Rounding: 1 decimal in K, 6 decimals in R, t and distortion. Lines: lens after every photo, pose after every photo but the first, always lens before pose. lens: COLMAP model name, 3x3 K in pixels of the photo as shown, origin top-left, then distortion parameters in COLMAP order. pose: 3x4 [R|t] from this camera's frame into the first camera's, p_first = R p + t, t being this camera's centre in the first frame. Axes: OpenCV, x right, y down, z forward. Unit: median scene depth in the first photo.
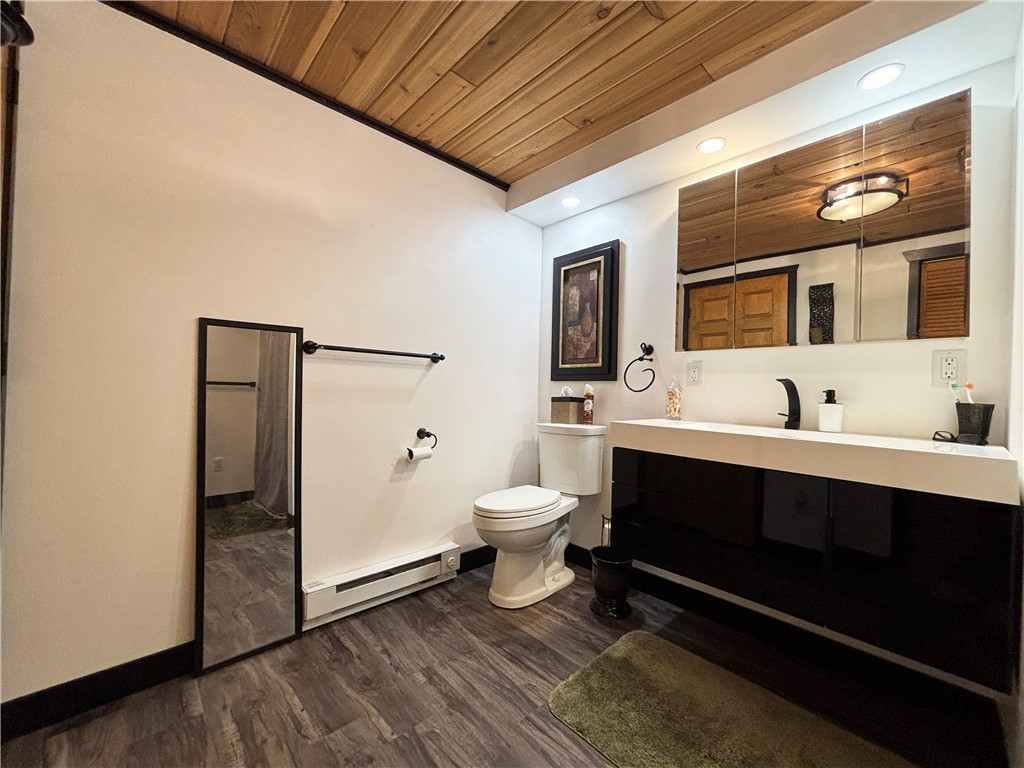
lens RADIAL K [[414.9, 0, 515.5], [0, 414.9, 387.5], [0, 0, 1]] dist [-0.000141, 0.000485]
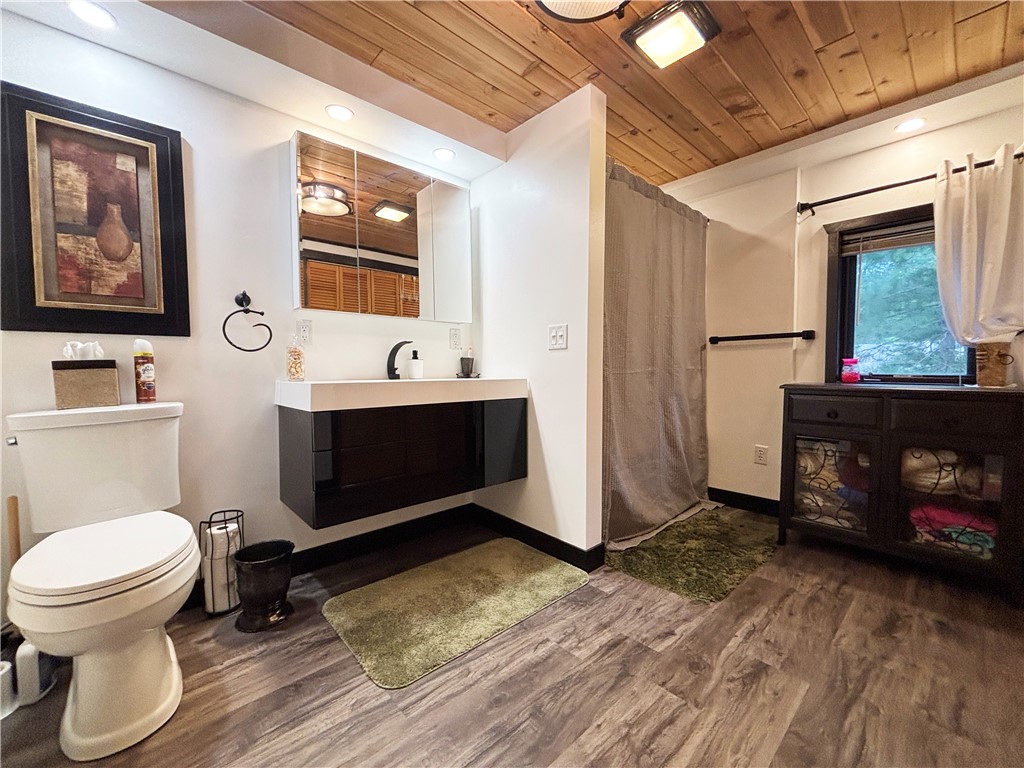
lens RADIAL K [[414.9, 0, 515.5], [0, 414.9, 385.8], [0, 0, 1]] dist [-0.000141, 0.000485]
pose [[0.009275, -0.069429, 0.997544, -0.568542], [-0.000031, 0.997587, 0.069432, 0.023535], [-0.999957, -0.000675, 0.009250, 0.519288]]
